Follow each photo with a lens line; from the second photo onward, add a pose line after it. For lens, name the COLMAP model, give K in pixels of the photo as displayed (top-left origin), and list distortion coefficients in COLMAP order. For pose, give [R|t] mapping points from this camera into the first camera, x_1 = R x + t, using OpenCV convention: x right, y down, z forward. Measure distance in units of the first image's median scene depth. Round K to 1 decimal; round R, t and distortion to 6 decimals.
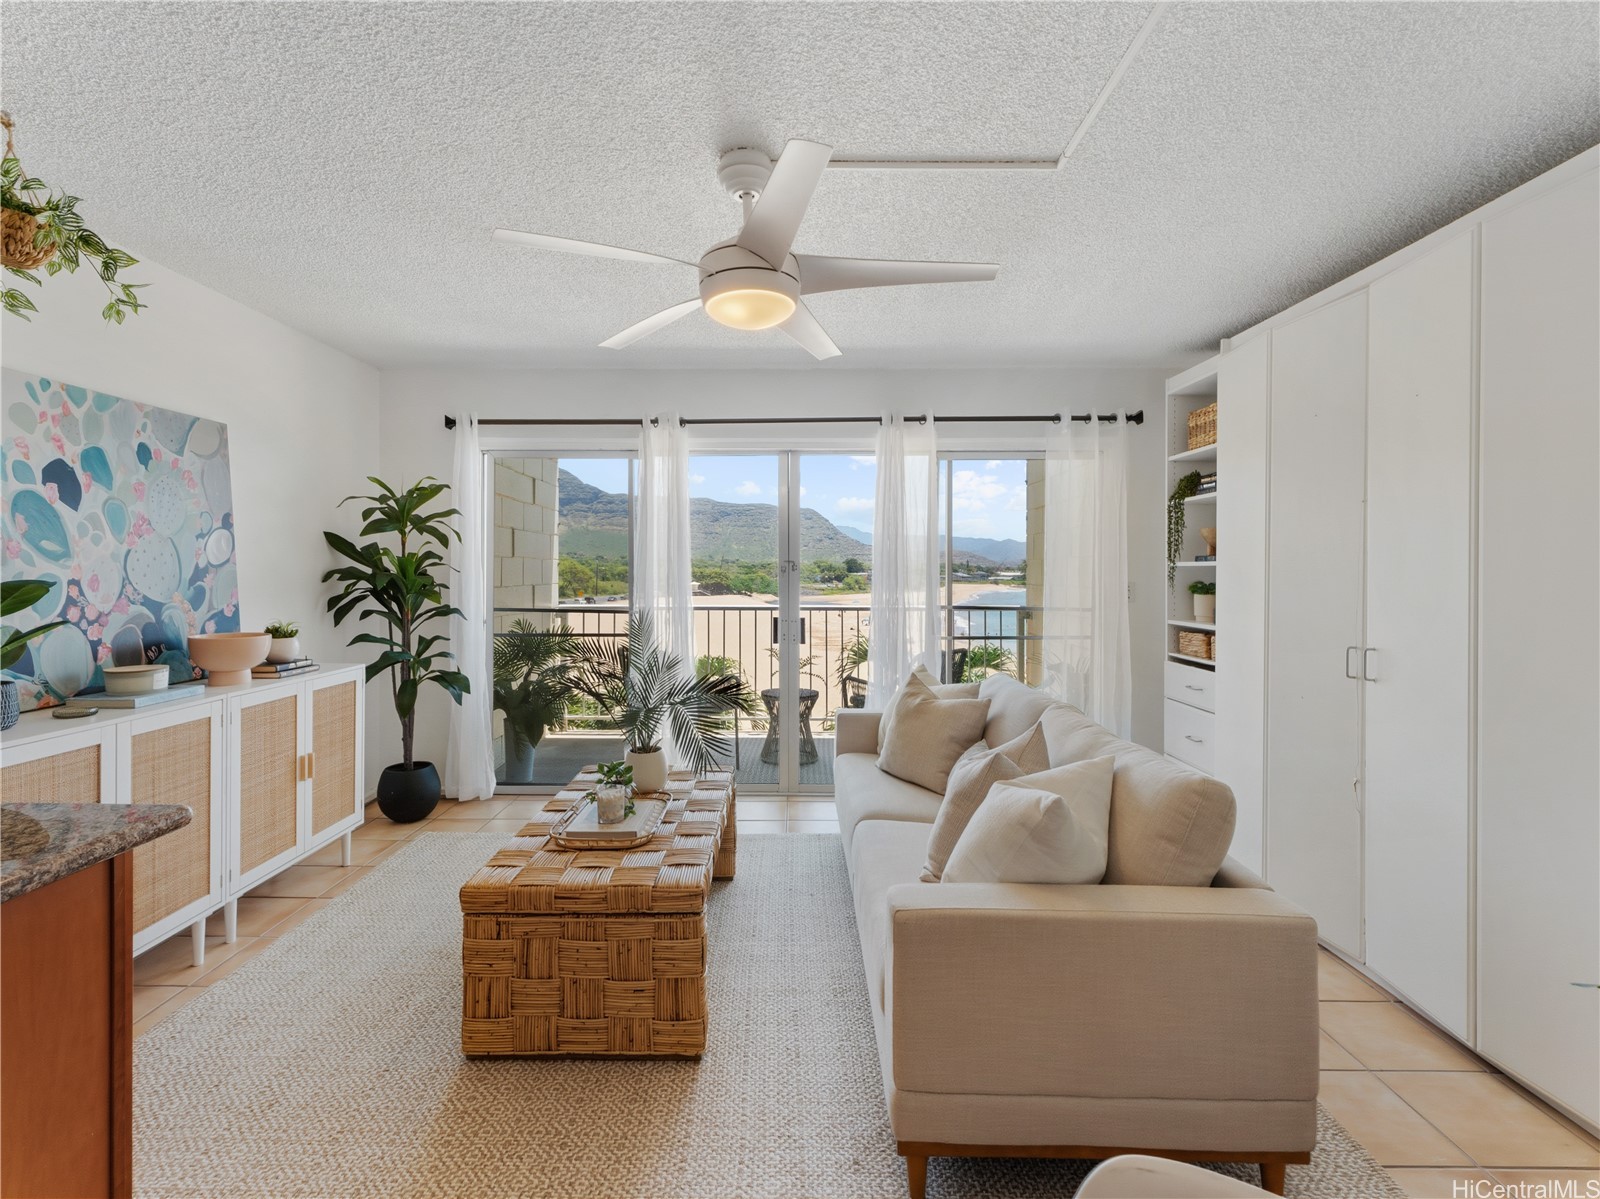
lens RADIAL K [[730.0, 0, 782.3], [0, 730.0, 578.9], [0, 0, 1]] dist [0.001060, 0.000063]
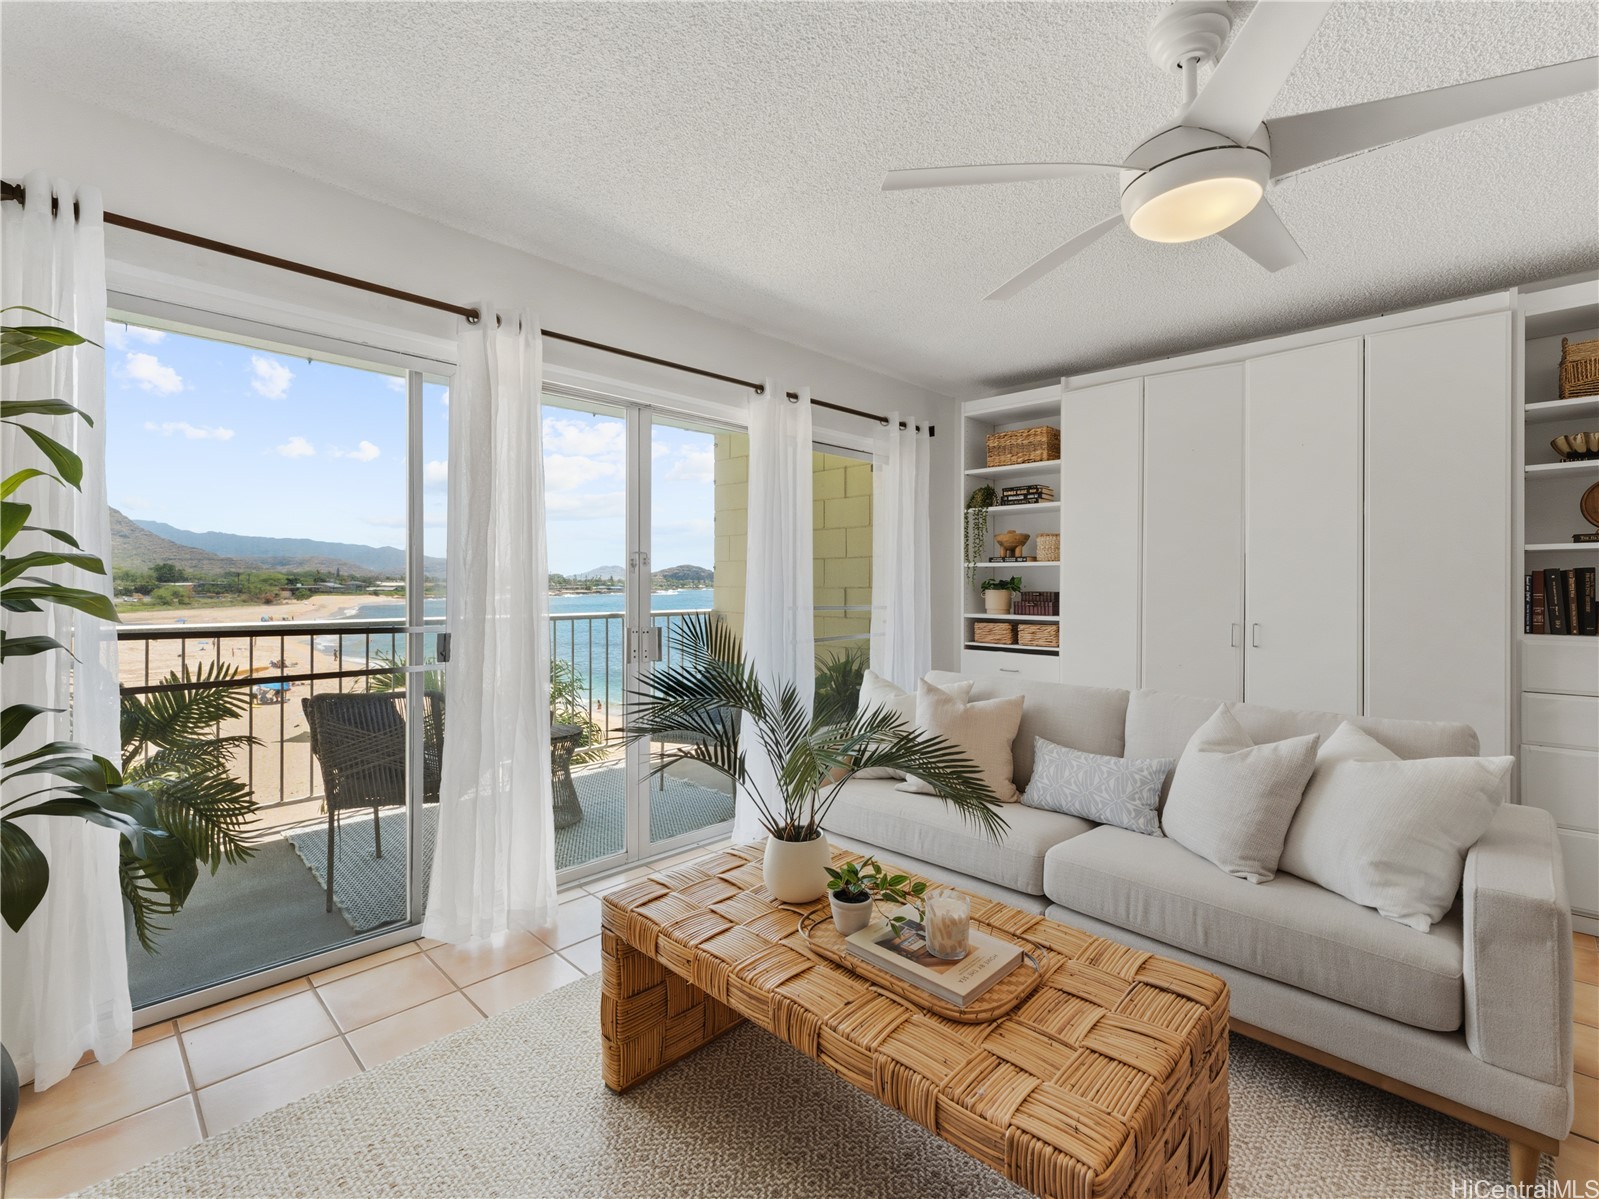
lens RADIAL K [[727.7, 0, 797.3], [0, 727.7, 581.3], [0, 0, 1]] dist [0.002163, 0.000189]
pose [[0.687027, 0.002698, 0.726627, -0.633385], [0.005229, 0.999949, -0.008657, 0.019507], [-0.726613, 0.009747, 0.686978, 0.550262]]
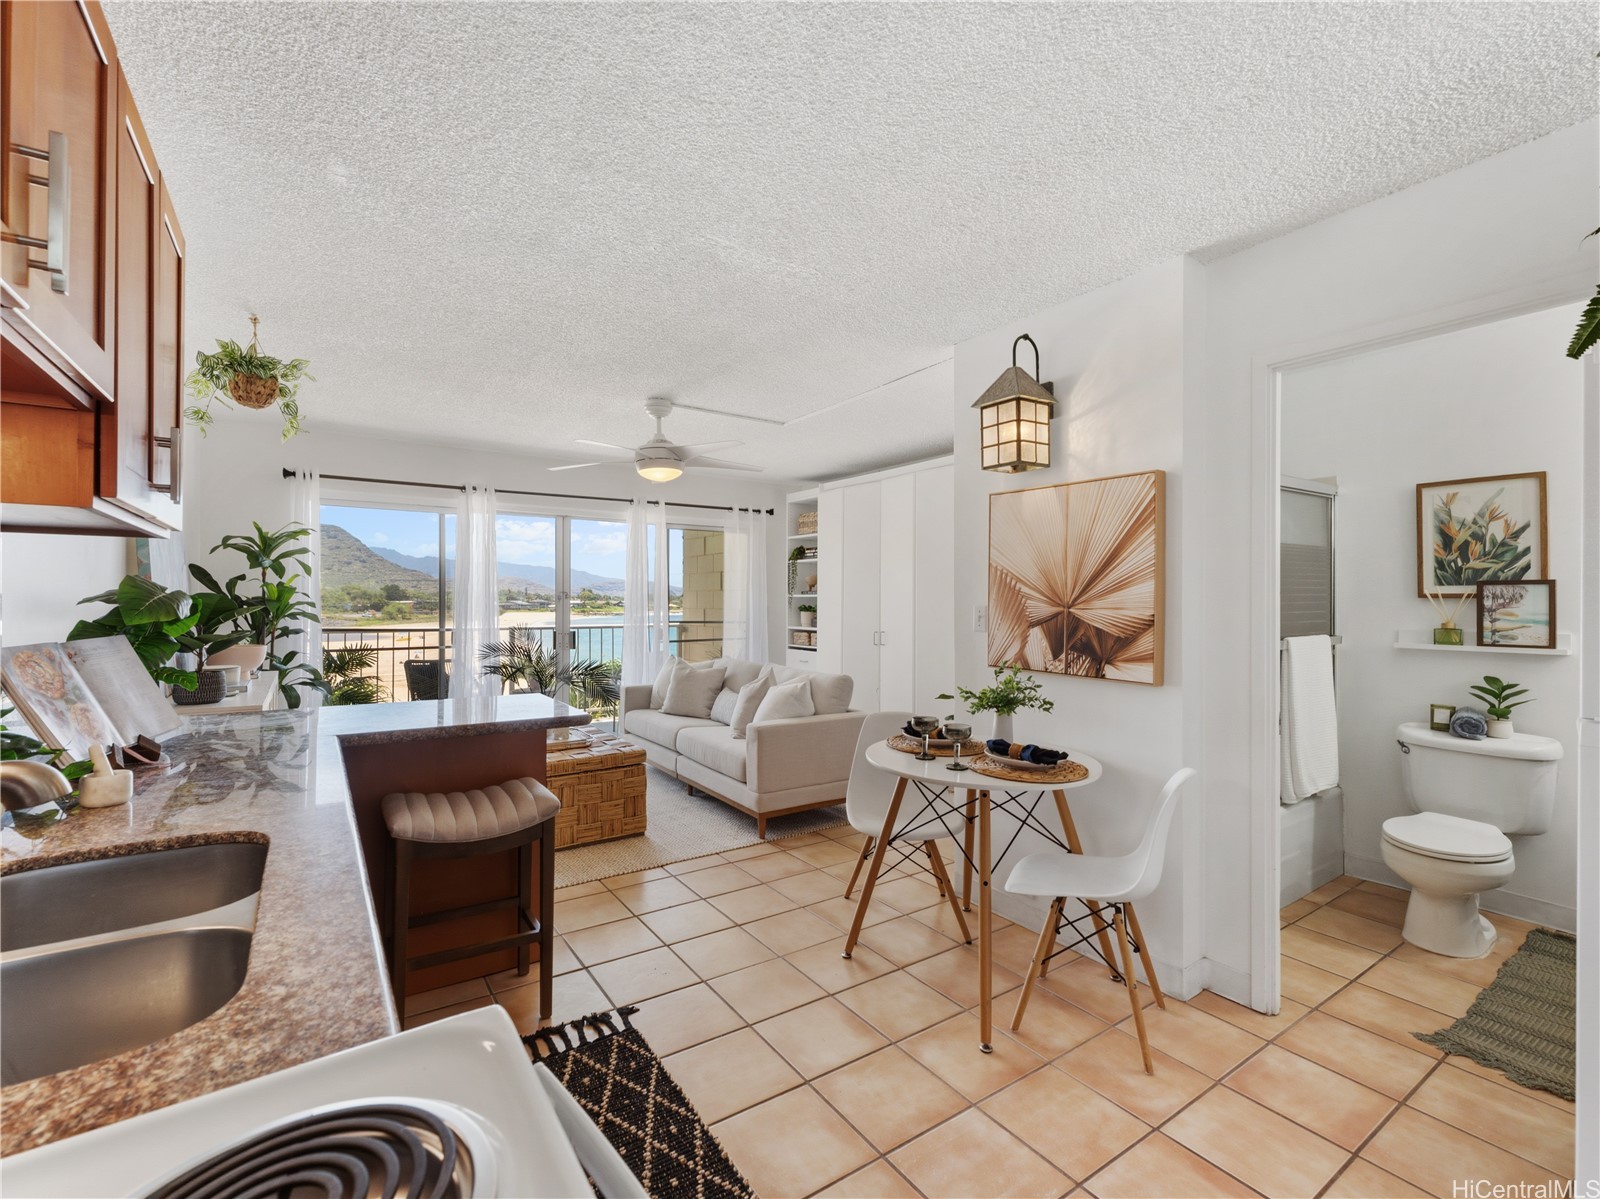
lens RADIAL K [[722.8, 0, 797.4], [0, 722.8, 595.2], [0, 0, 1]] dist [0.001208, 0.000406]
pose [[0.820170, 0.005126, 0.572097, -0.637453], [0.004114, 0.999881, -0.014857, 0.007640], [-0.572105, 0.014539, 0.820051, -0.643366]]
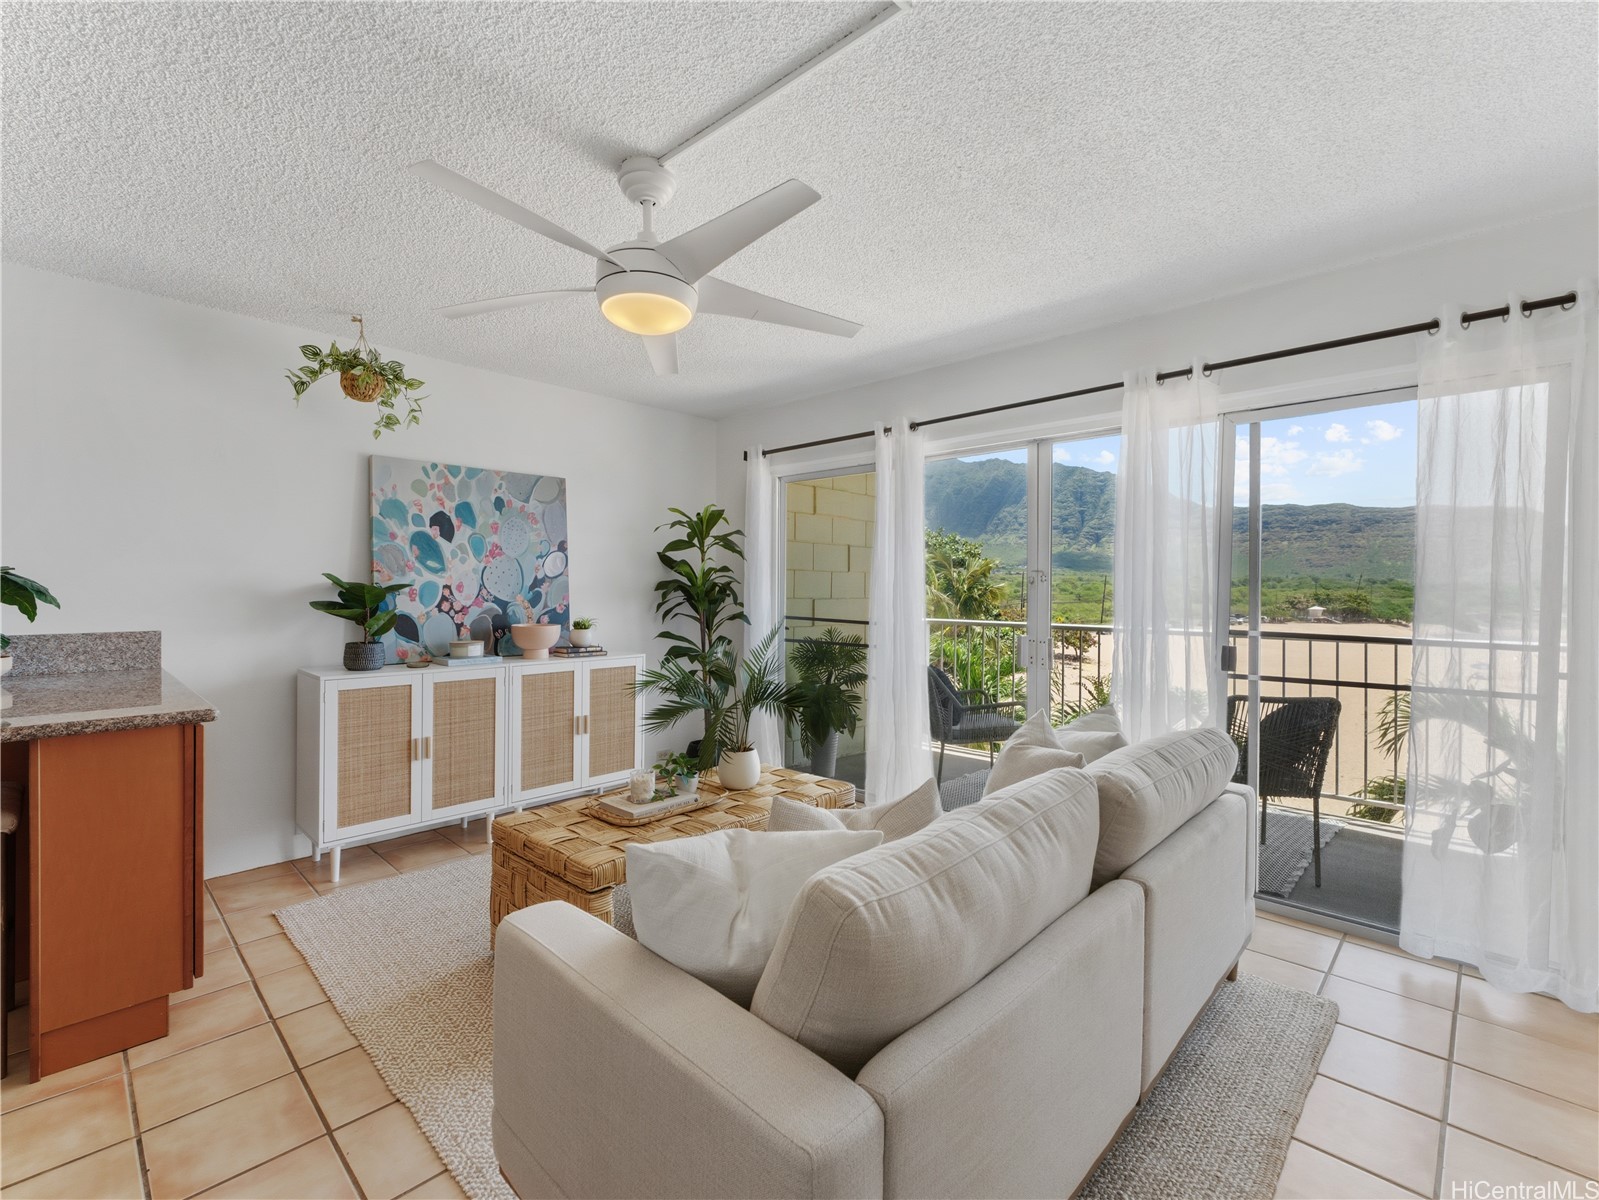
lens RADIAL K [[722.3, 0, 797.0], [0, 722.3, 595.7], [0, 0, 1]] dist [0.001208, 0.000406]
pose [[0.731024, 0.008497, -0.682299, 0.565413], [-0.012437, 0.999922, -0.000873, 0.013568], [0.682238, 0.009124, 0.731073, 0.294071]]
